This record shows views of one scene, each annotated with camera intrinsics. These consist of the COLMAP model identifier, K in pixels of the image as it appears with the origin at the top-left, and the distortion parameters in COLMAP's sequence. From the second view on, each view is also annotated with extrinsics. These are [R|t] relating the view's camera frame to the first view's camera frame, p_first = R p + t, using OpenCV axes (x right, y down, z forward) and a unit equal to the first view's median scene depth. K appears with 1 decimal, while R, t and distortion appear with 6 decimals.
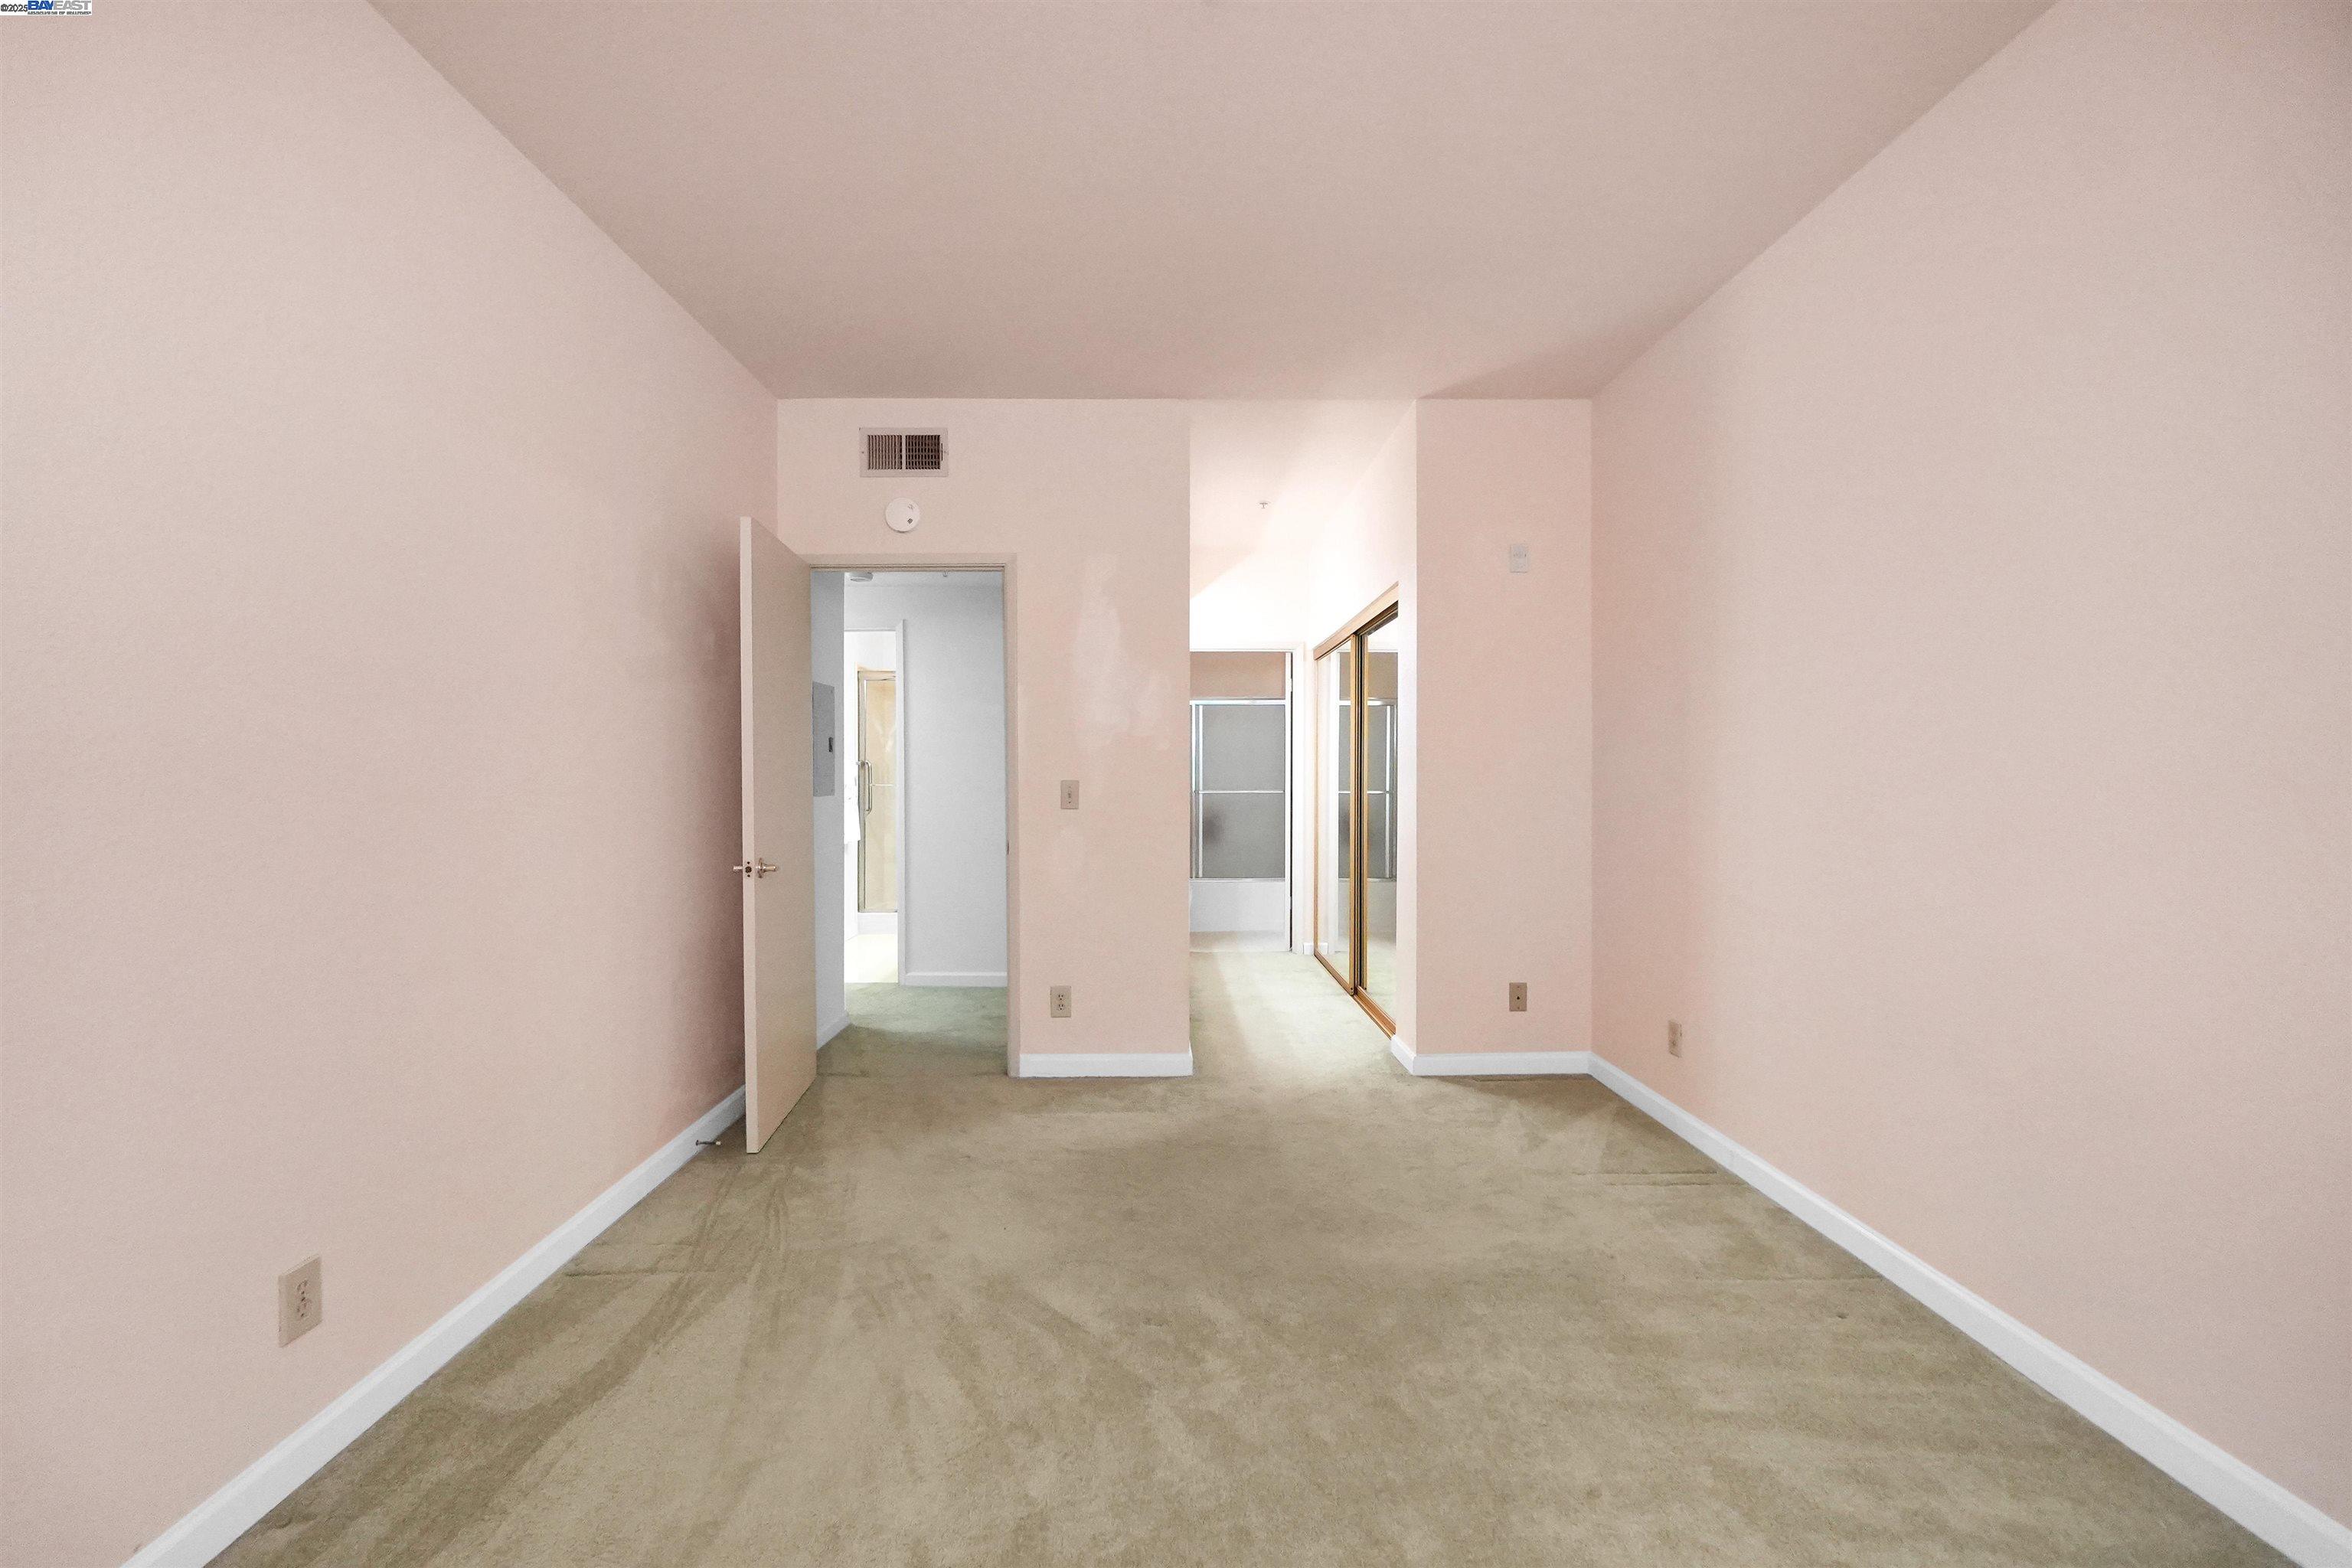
lens RADIAL K [[1014.9, 0, 1175.1], [0, 1014.9, 781.7], [0, 0, 1]] dist [-0.000163, 0.001651]
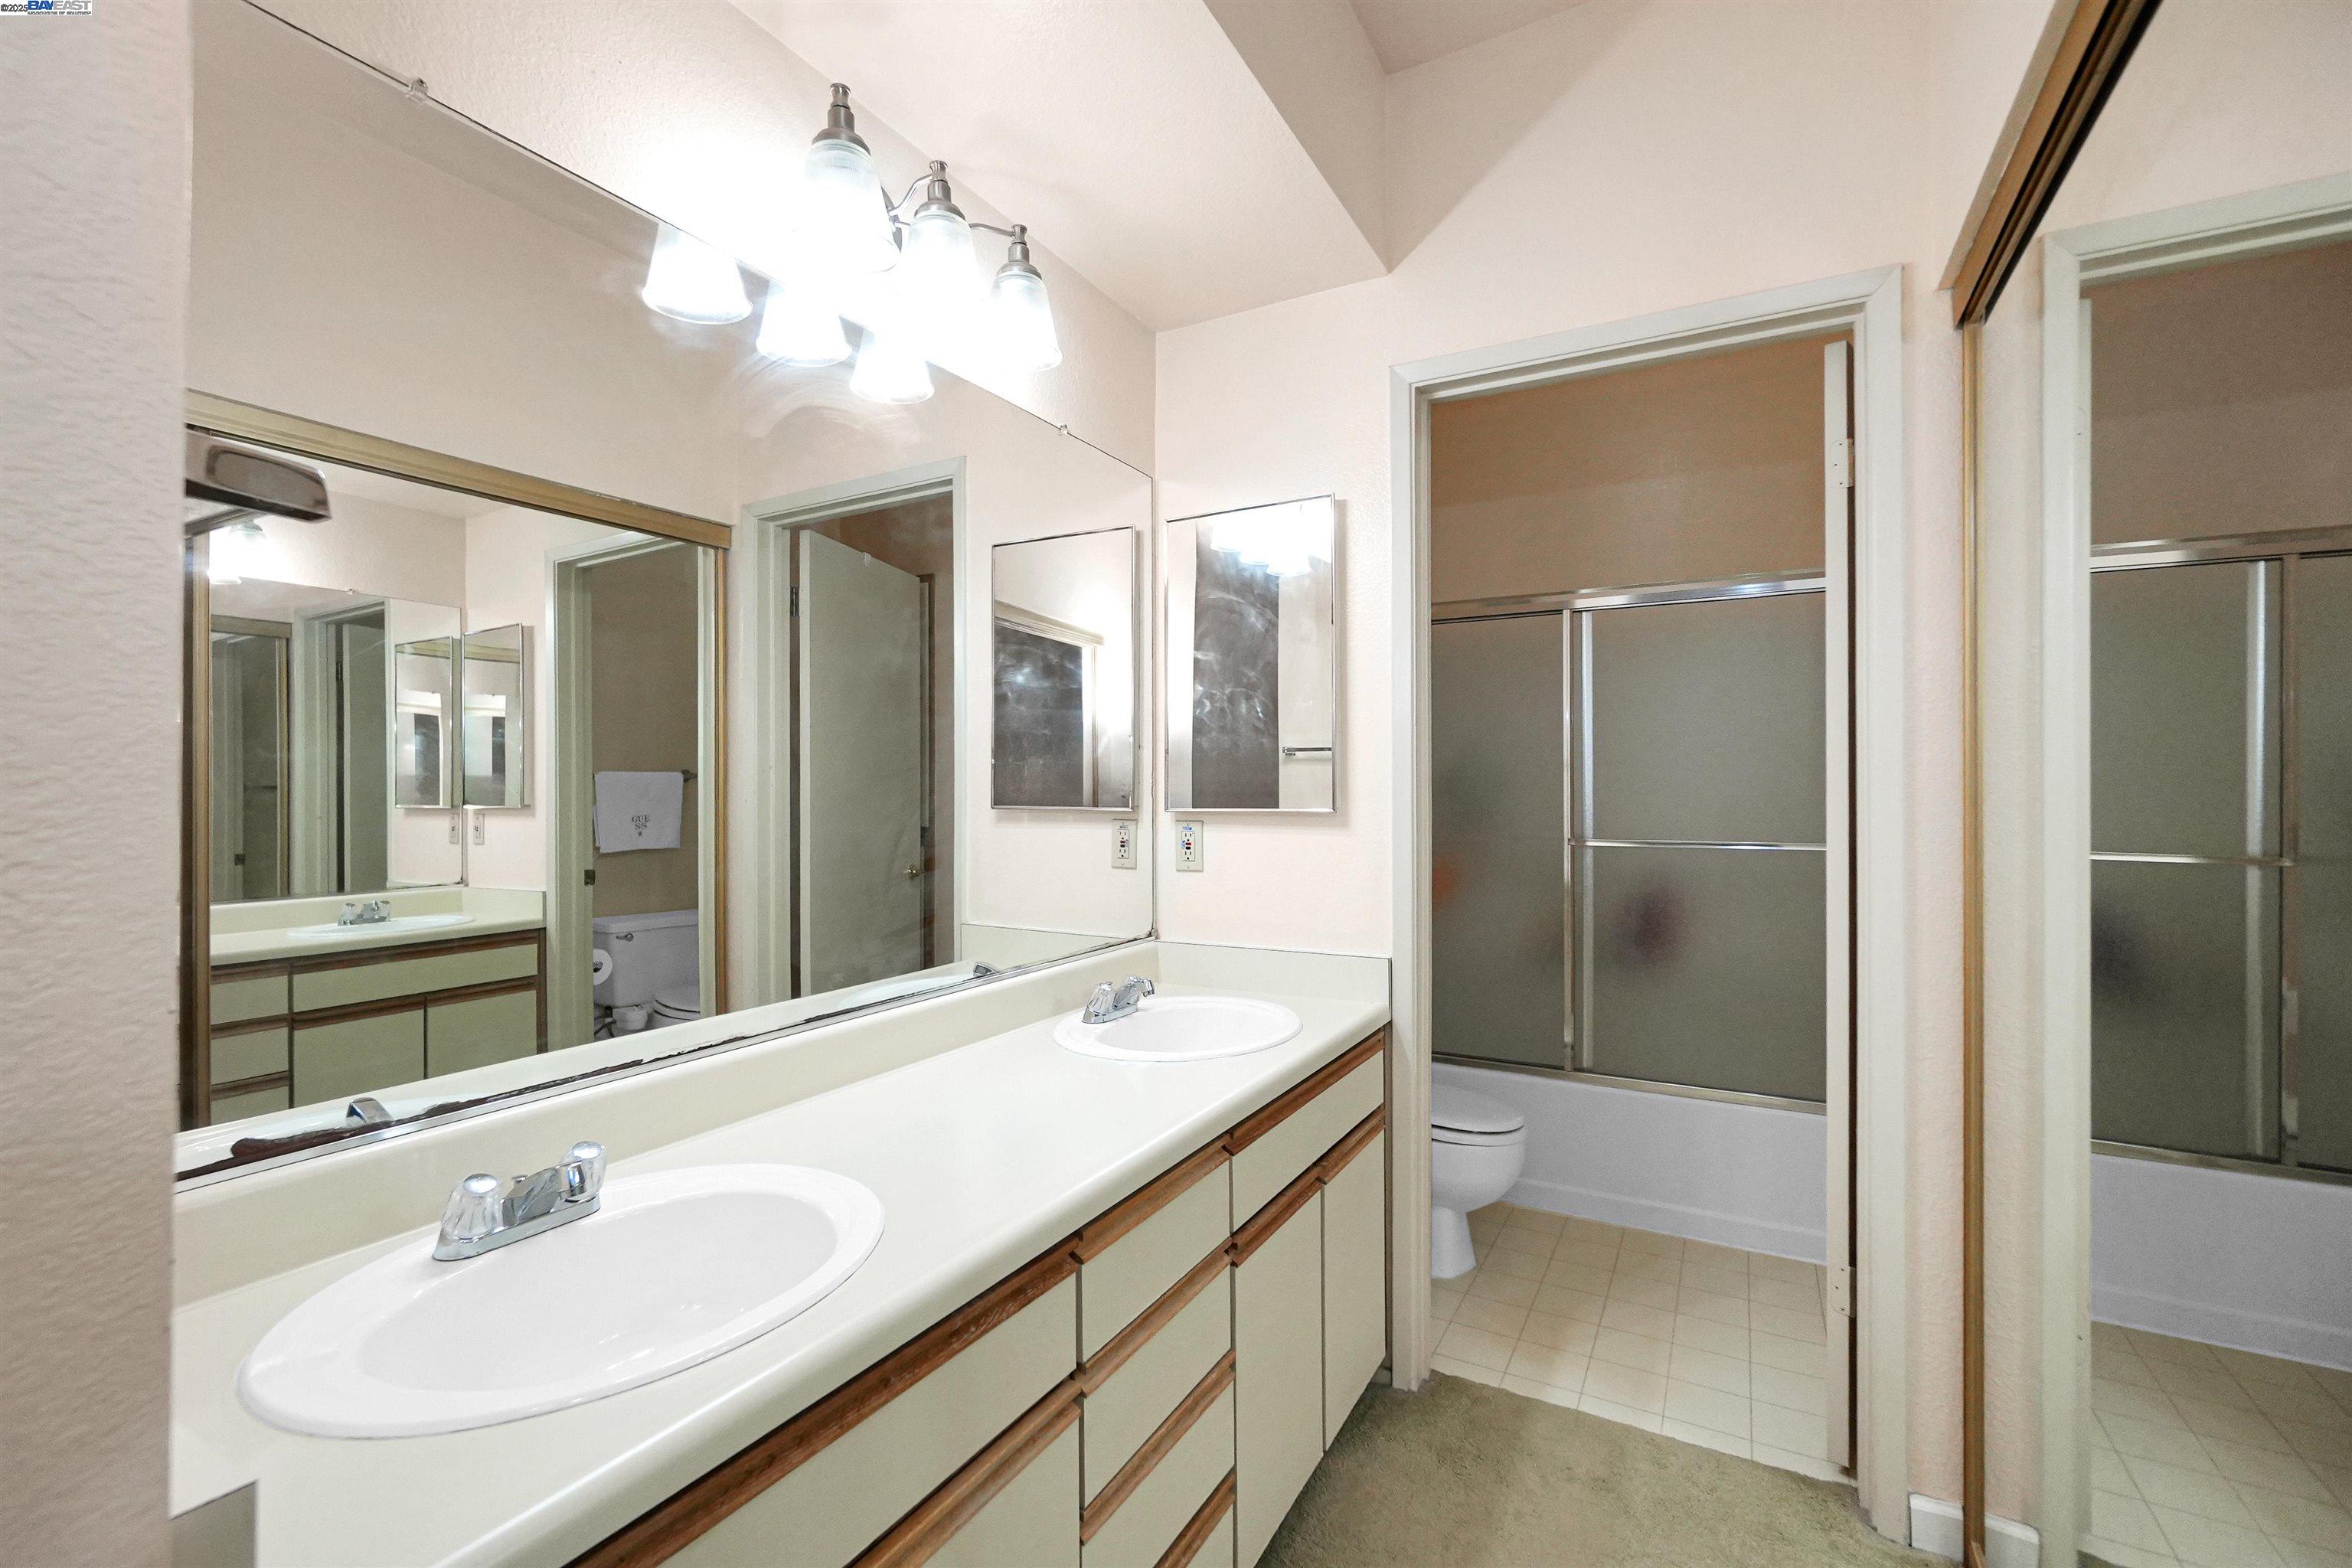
lens RADIAL K [[1014.9, 0, 1179.6], [0, 1014.9, 788.7], [0, 0, 1]] dist [-0.000163, 0.001651]
pose [[0.872534, 0.000423, -0.488553, 0.088821], [-0.004656, 0.999961, -0.007450, -0.005395], [0.488531, 0.008775, 0.872503, 0.660405]]
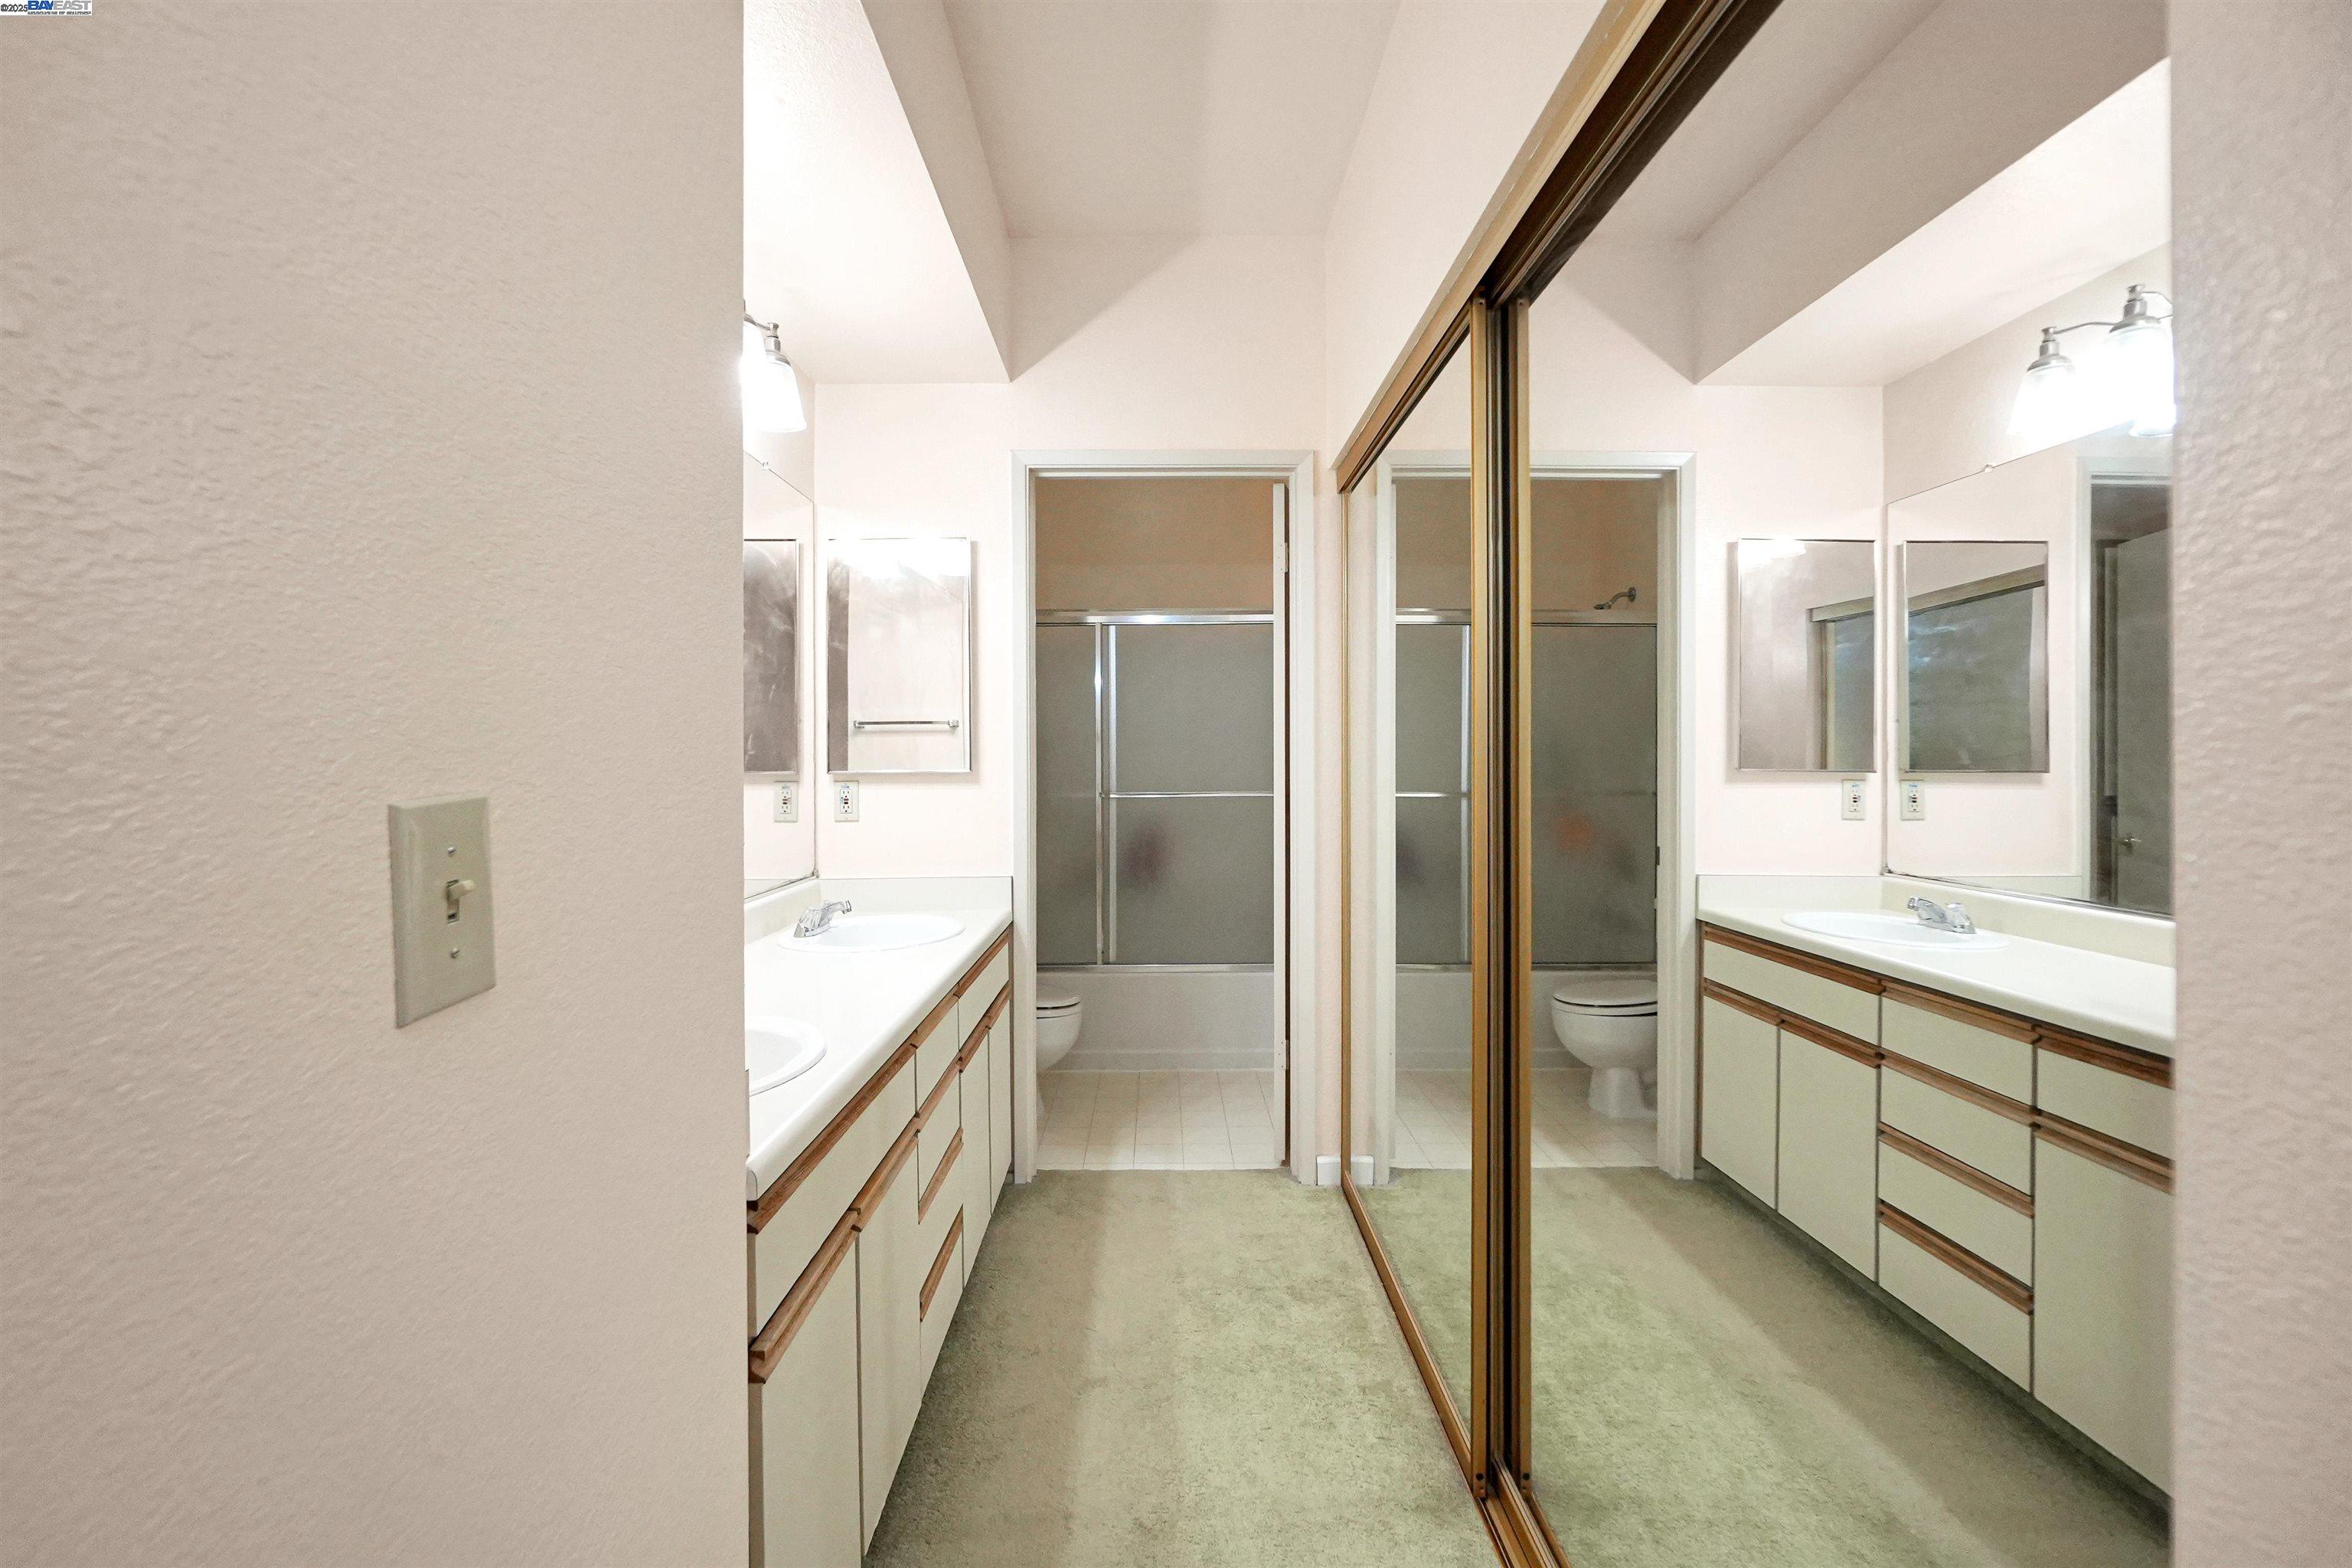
lens RADIAL K [[1014.9, 0, 1172.8], [0, 1014.9, 774.5], [0, 0, 1]] dist [-0.000163, 0.001651]
pose [[0.999985, -0.001882, 0.005126, 0.060402], [0.001846, 0.999973, 0.007109, -0.002673], [-0.005140, -0.007099, 0.999962, 0.535925]]
